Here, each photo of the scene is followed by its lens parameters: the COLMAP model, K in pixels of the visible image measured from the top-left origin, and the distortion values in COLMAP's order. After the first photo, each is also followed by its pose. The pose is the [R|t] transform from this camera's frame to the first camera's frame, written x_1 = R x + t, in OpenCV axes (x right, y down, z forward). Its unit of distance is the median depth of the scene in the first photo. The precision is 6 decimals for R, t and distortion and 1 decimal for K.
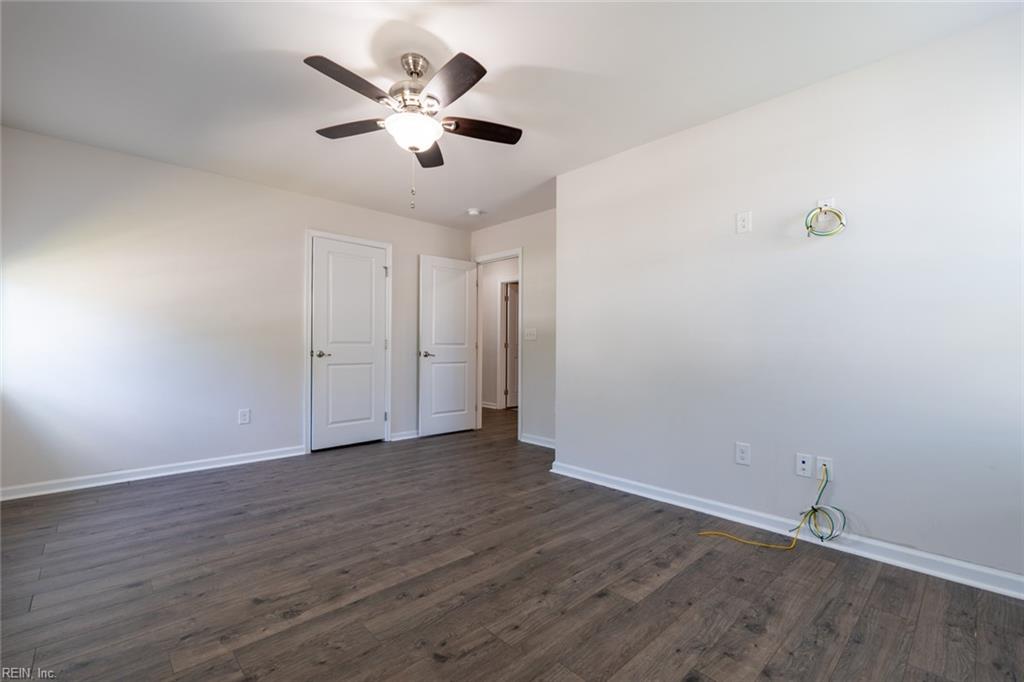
lens RADIAL K [[449.7, 0, 514.8], [0, 449.7, 345.2], [0, 0, 1]] dist [-0.000108, 0.000084]
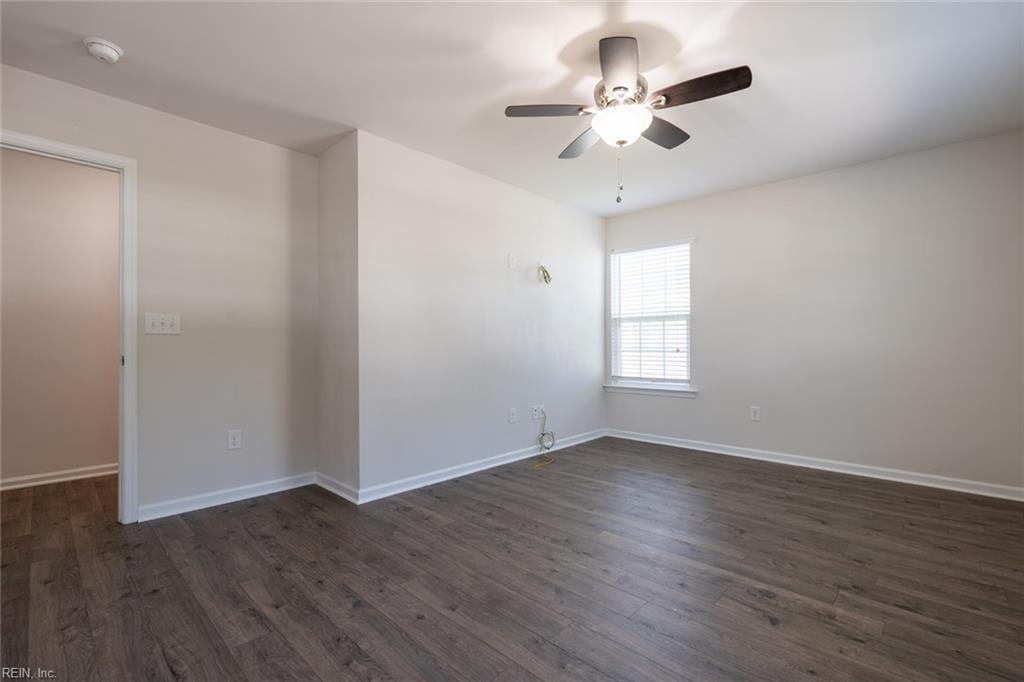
lens RADIAL K [[449.7, 0, 510.1], [0, 449.7, 344.8], [0, 0, 1]] dist [-0.000108, 0.000084]
pose [[-0.046118, -0.006269, 0.998916, -1.009984], [-0.003773, 0.999974, 0.006101, -0.005530], [-0.998929, -0.003487, -0.046140, 1.090181]]
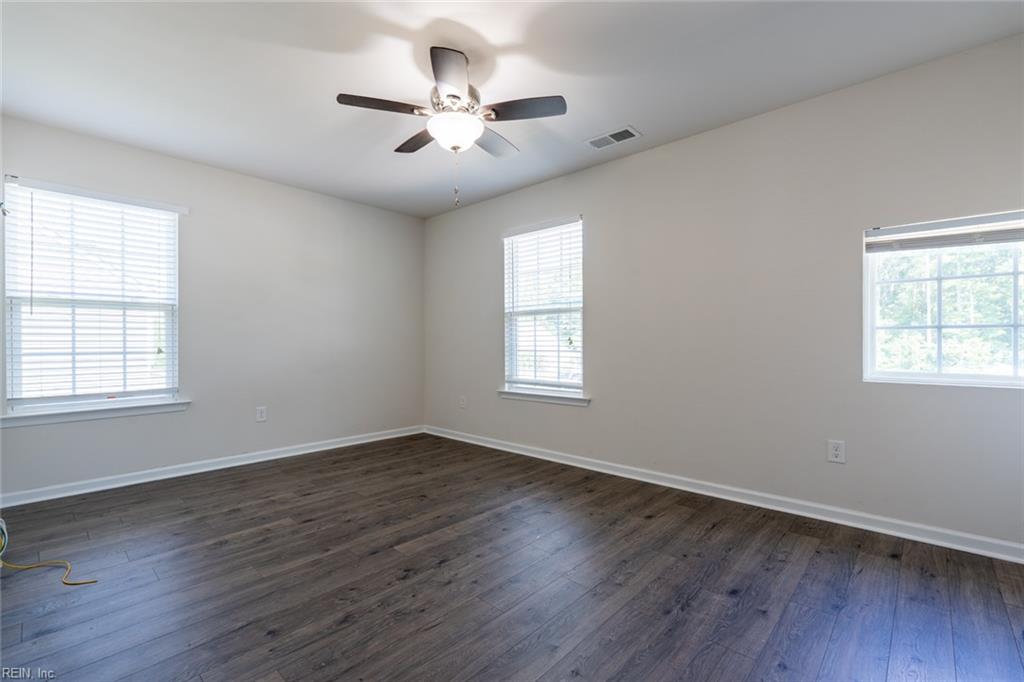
lens RADIAL K [[449.7, 0, 515.0], [0, 449.7, 341.4], [0, 0, 1]] dist [-0.000108, 0.000084]
pose [[-0.998048, -0.003416, -0.062354, -0.251919], [-0.002822, 0.999950, -0.009597, 0.007588], [0.062384, -0.009402, -0.998008, 1.715824]]
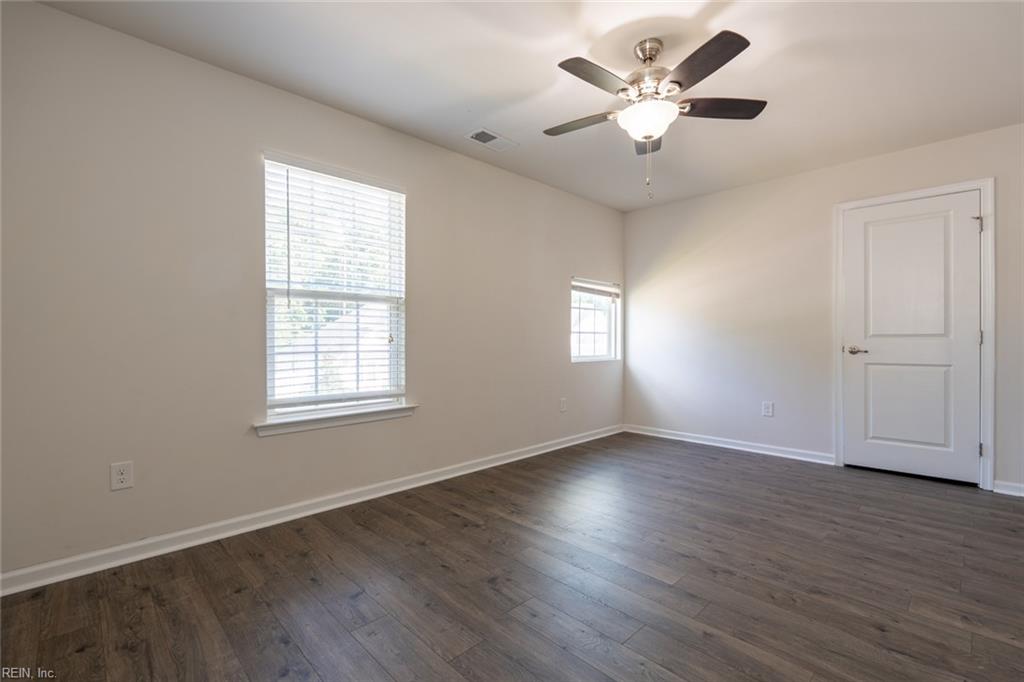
lens RADIAL K [[449.7, 0, 511.0], [0, 449.7, 347.6], [0, 0, 1]] dist [-0.000108, 0.000084]
pose [[0.011696, 0.009799, -0.999884, 0.633696], [0.004478, 0.999941, 0.009852, 0.004916], [0.999922, -0.004593, 0.011652, 0.583084]]
